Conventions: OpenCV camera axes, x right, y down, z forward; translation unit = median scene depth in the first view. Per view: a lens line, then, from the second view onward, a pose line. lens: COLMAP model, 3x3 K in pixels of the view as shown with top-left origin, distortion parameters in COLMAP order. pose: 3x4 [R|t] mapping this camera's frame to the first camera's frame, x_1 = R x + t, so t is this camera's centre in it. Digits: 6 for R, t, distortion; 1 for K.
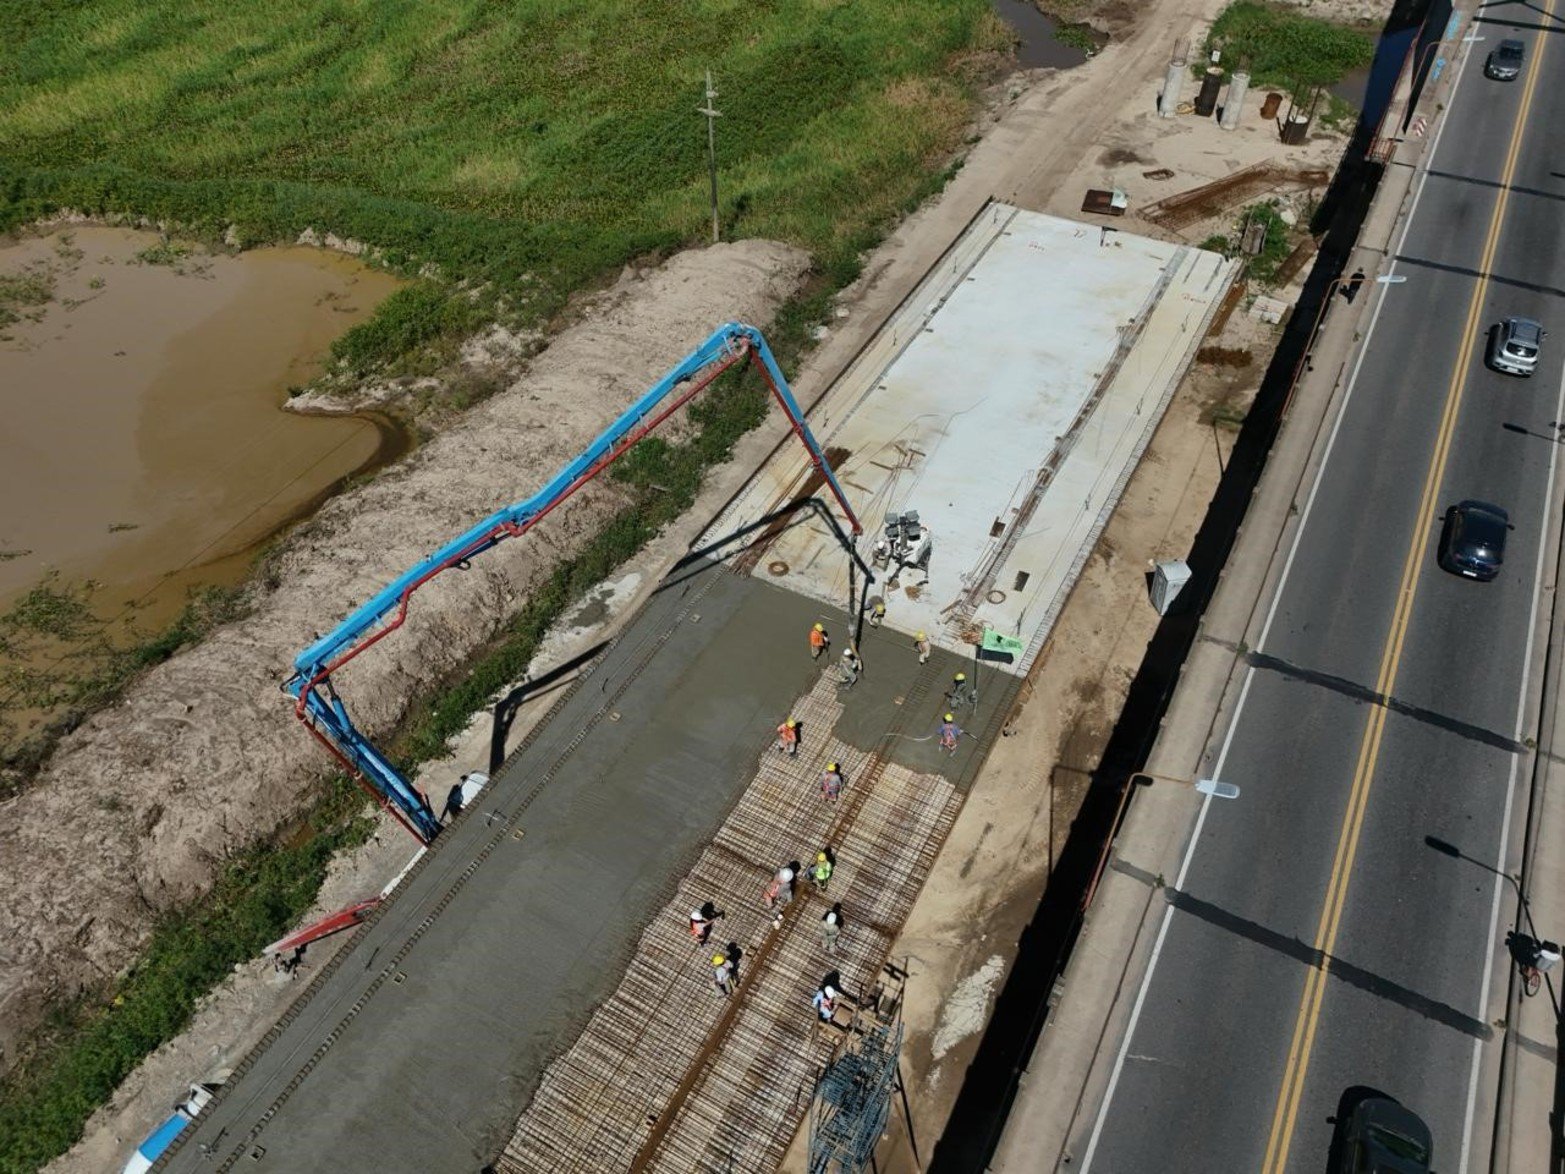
lens RADIAL K [[1148.6, 0, 785.8], [0, 1148.6, 584.4], [0, 0, 1]] dist [0.097337, -0.097396]
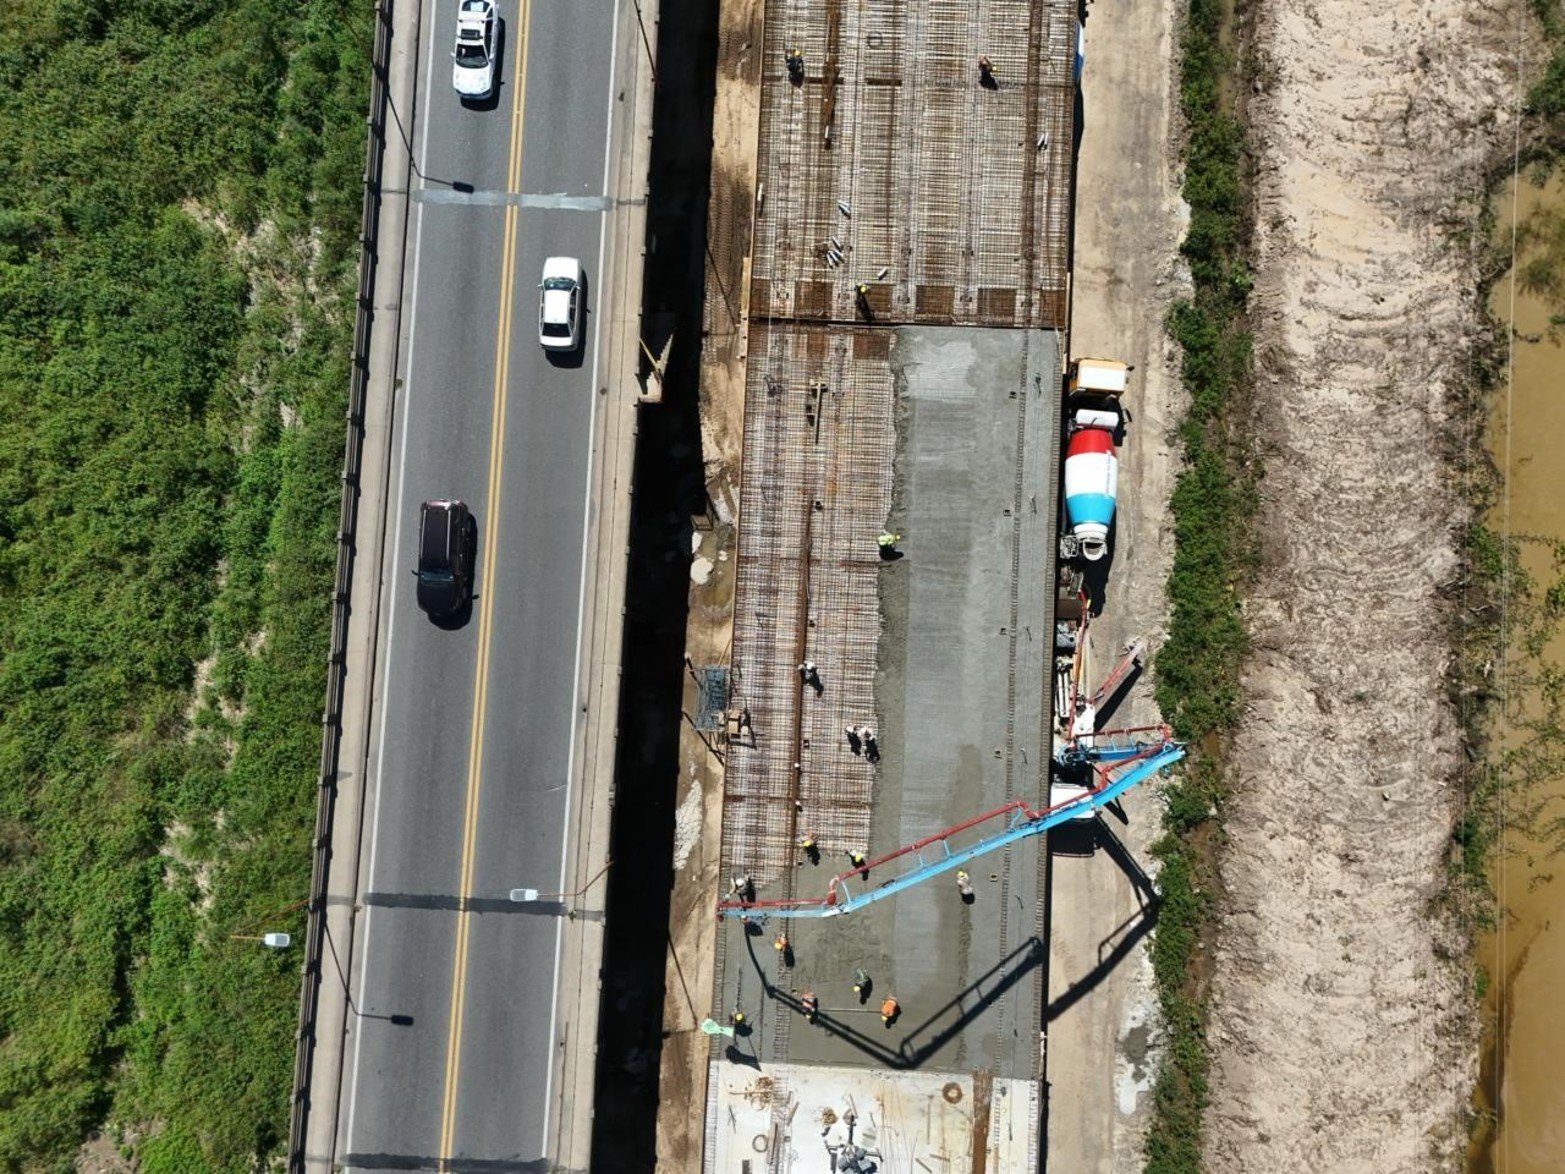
lens RADIAL K [[1161.4, 0, 786.6], [0, 1161.4, 588.8], [0, 0, 1]] dist [0.071798, -0.053888]
pose [[-0.902345, 0.430989, -0.004737, -0.065184], [-0.288900, -0.596629, 0.748713, -0.516986], [0.319861, 0.676966, 0.662877, -0.111665]]
